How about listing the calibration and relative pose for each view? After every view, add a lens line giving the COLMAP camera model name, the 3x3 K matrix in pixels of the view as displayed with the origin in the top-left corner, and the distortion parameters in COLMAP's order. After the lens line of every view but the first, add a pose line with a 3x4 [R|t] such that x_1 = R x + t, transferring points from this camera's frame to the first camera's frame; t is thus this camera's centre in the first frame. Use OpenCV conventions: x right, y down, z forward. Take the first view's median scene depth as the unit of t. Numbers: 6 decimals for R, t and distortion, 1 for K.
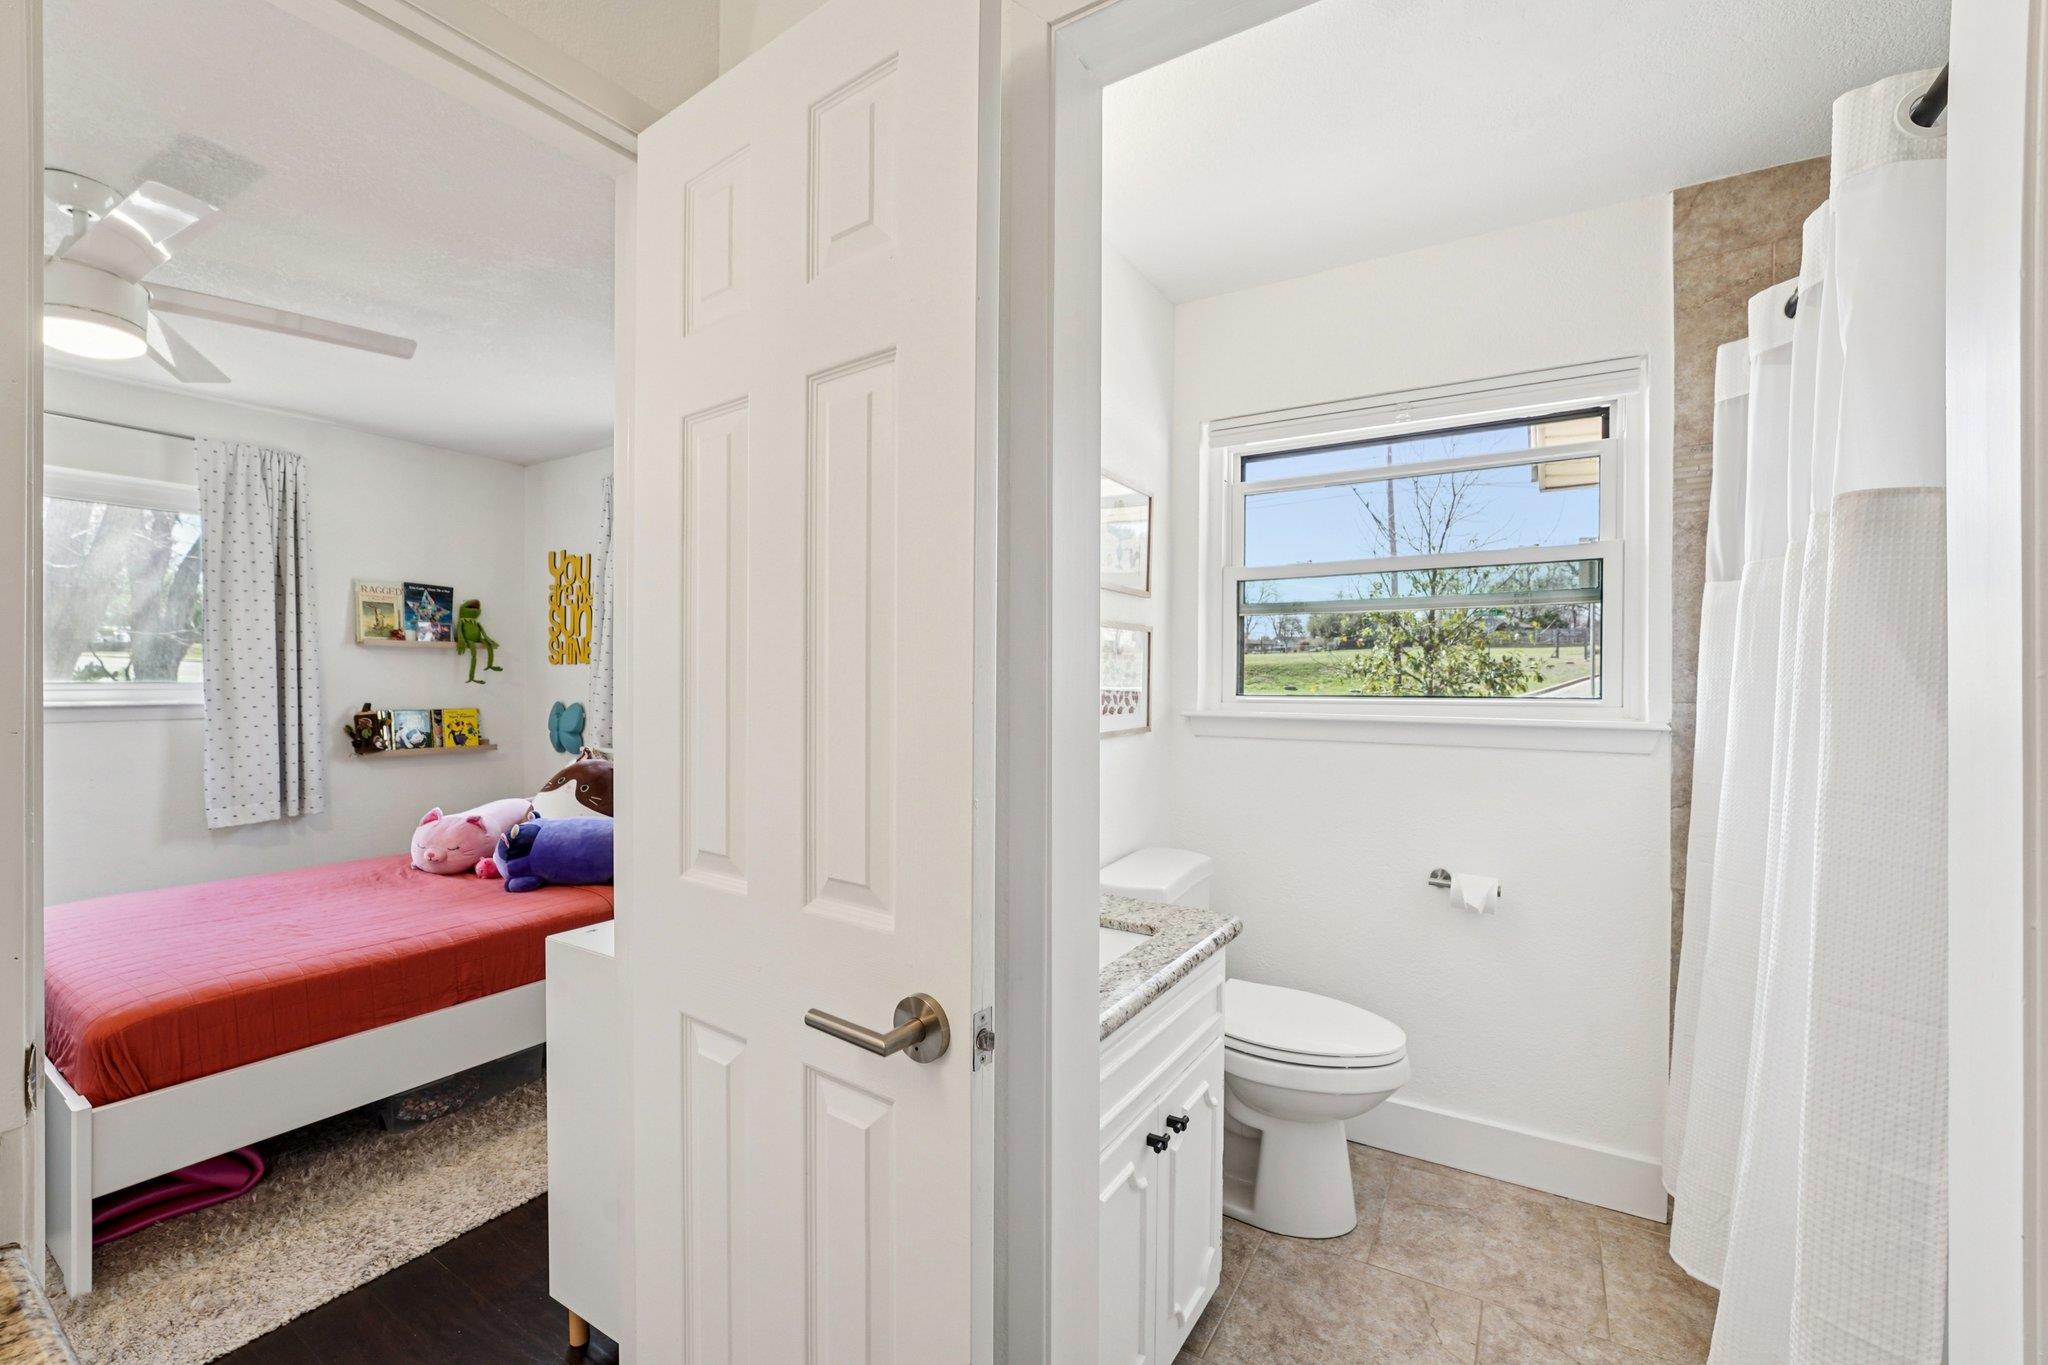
lens RADIAL K [[858.4, 0, 1017.9], [0, 858.4, 710.4], [0, 0, 1]] dist [-0.027550, 0.002948]
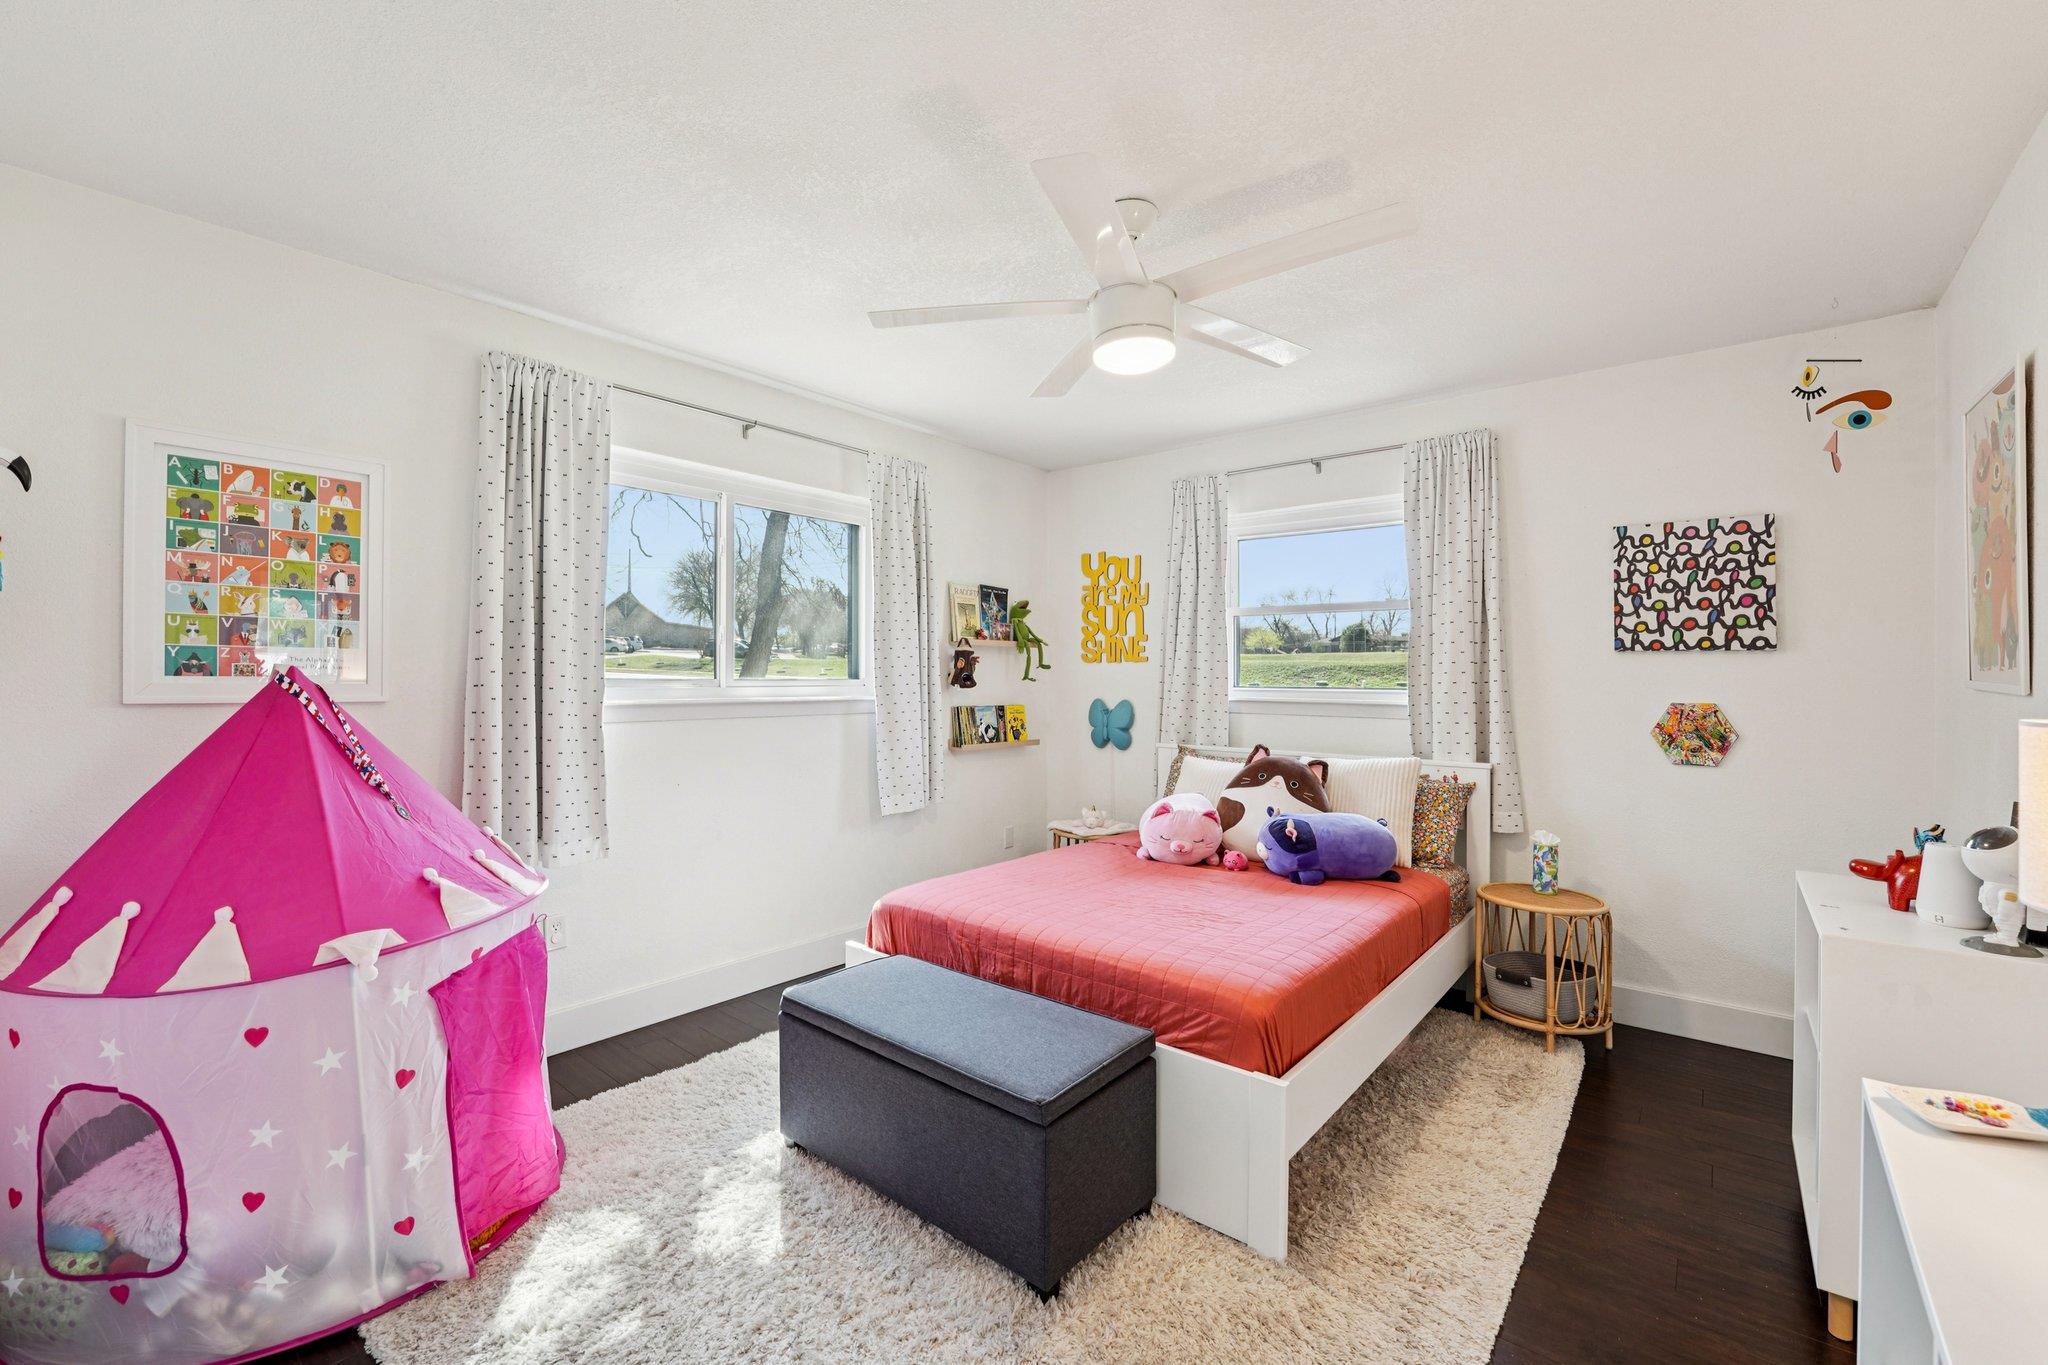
lens RADIAL K [[858.4, 0, 1047.1], [0, 858.4, 700.5], [0, 0, 1]] dist [-0.027550, 0.002948]
pose [[0.991315, 0.005032, -0.131411, -0.854824], [-0.006111, 0.999951, -0.007813, 0.000880], [0.131365, 0.008548, 0.991297, -0.075992]]
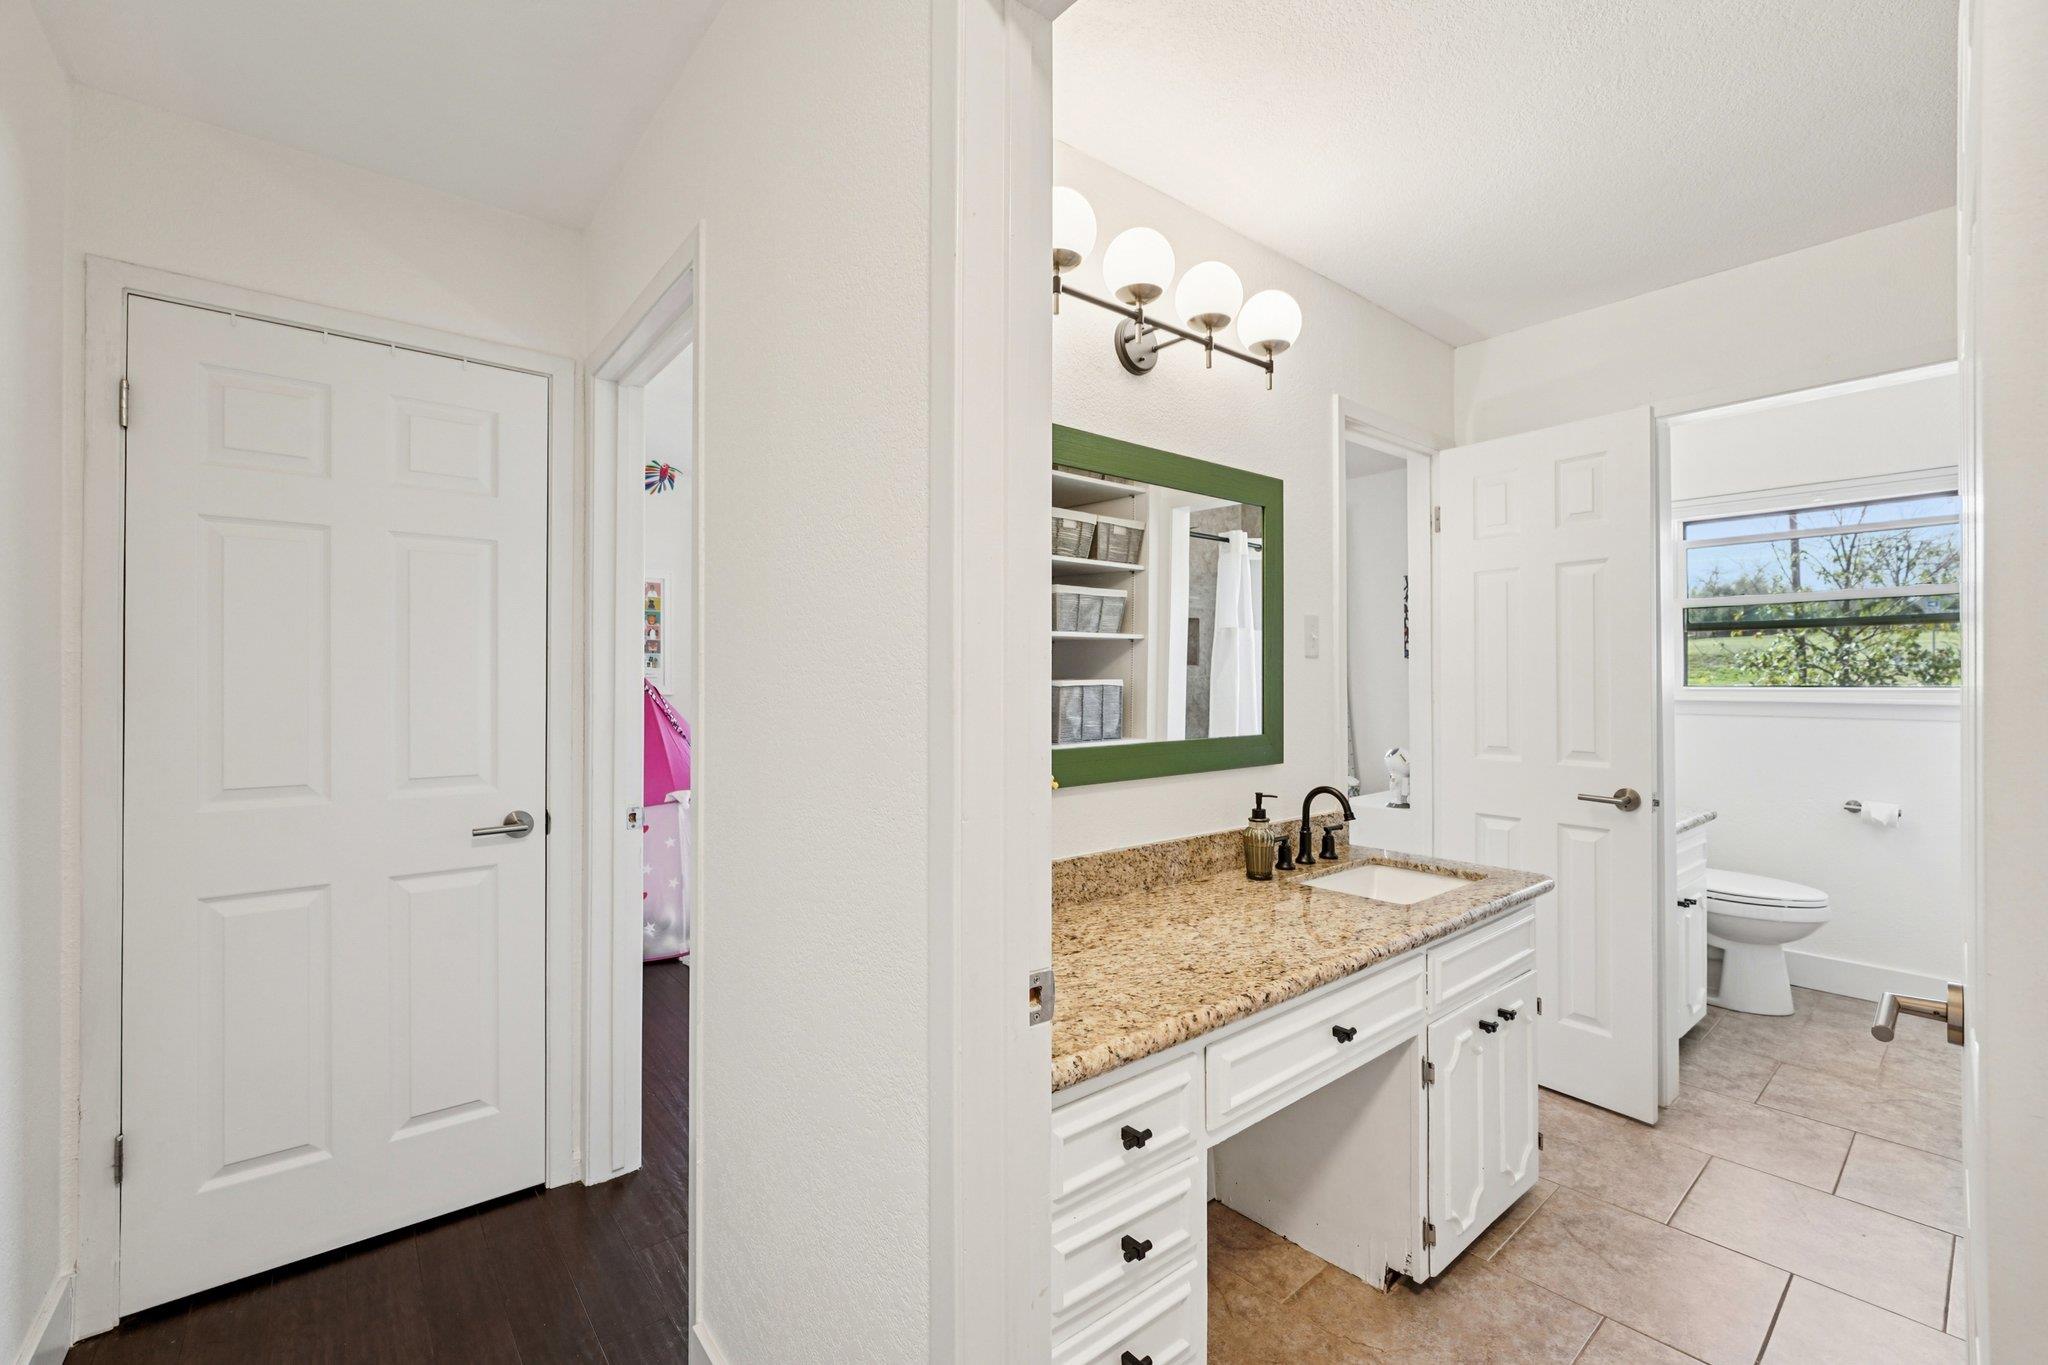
lens RADIAL K [[858.4, 0, 1038.2], [0, 858.4, 684.1], [0, 0, 1]] dist [-0.027550, 0.002948]
pose [[0.950586, -0.005183, -0.310418, -0.369675], [-0.003338, 0.999632, -0.026914, 0.023337], [0.310444, 0.026620, 0.950219, -0.771062]]
